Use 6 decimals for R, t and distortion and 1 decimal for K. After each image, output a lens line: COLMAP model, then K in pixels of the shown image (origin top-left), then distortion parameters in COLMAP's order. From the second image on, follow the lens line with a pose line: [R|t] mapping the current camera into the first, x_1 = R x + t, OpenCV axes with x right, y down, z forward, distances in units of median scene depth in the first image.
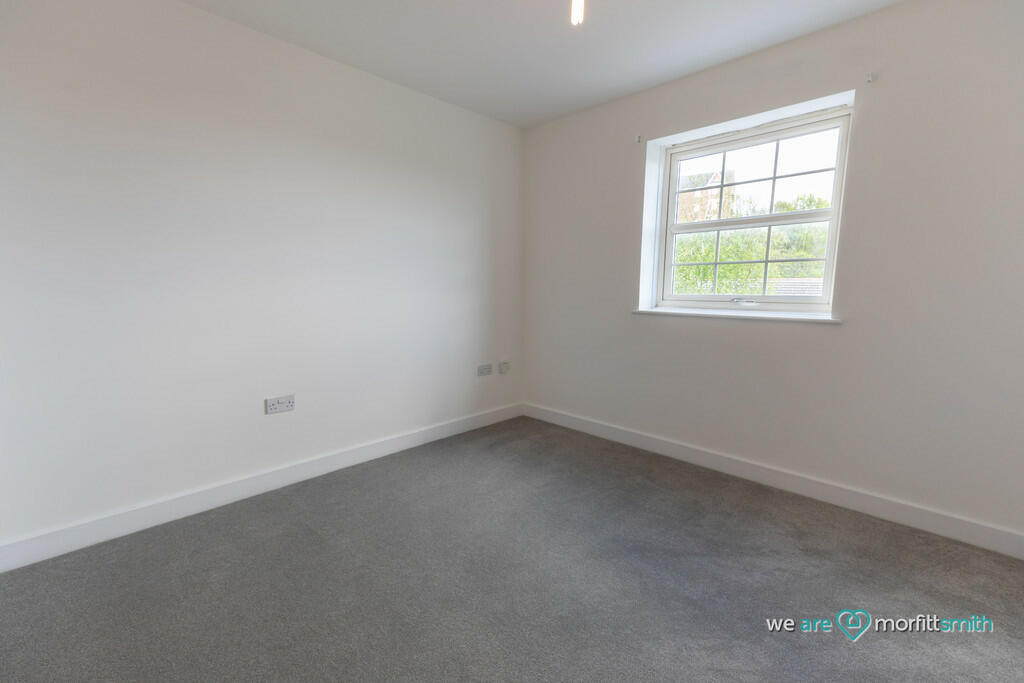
lens RADIAL K [[441.3, 0, 501.4], [0, 441.3, 353.5], [0, 0, 1]] dist [-0.000281, 0.000005]
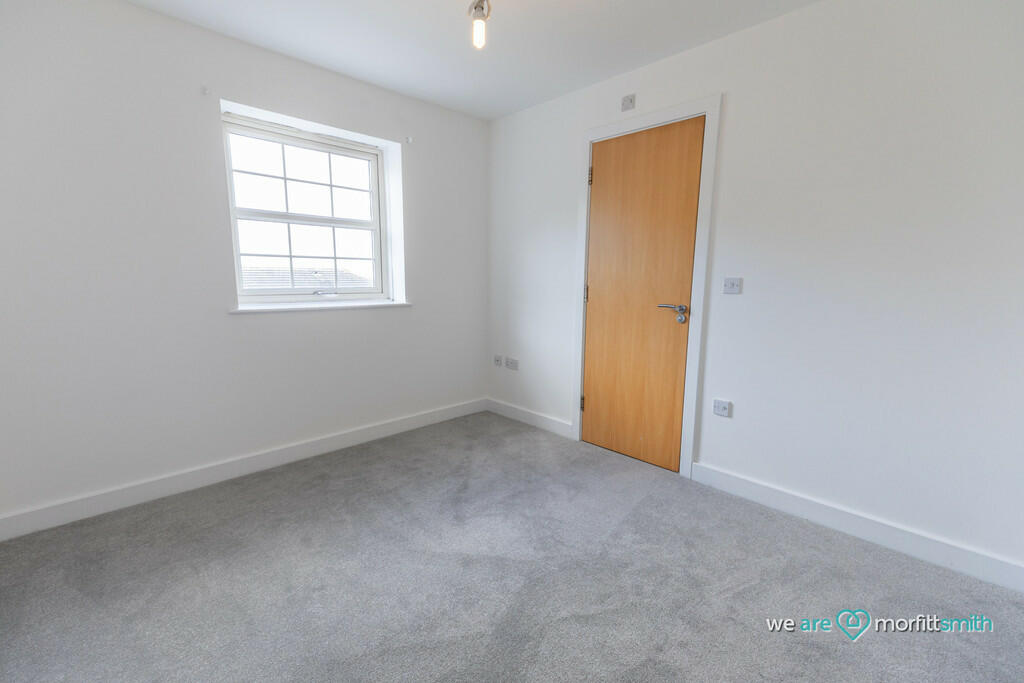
lens RADIAL K [[441.3, 0, 501.4], [0, 441.3, 353.5], [0, 0, 1]] dist [-0.000281, 0.000005]
pose [[-0.006596, -0.168702, 0.985645, -0.570894], [0.148203, 0.974616, 0.167806, -0.092440], [-0.988935, 0.147183, 0.018573, 0.572786]]
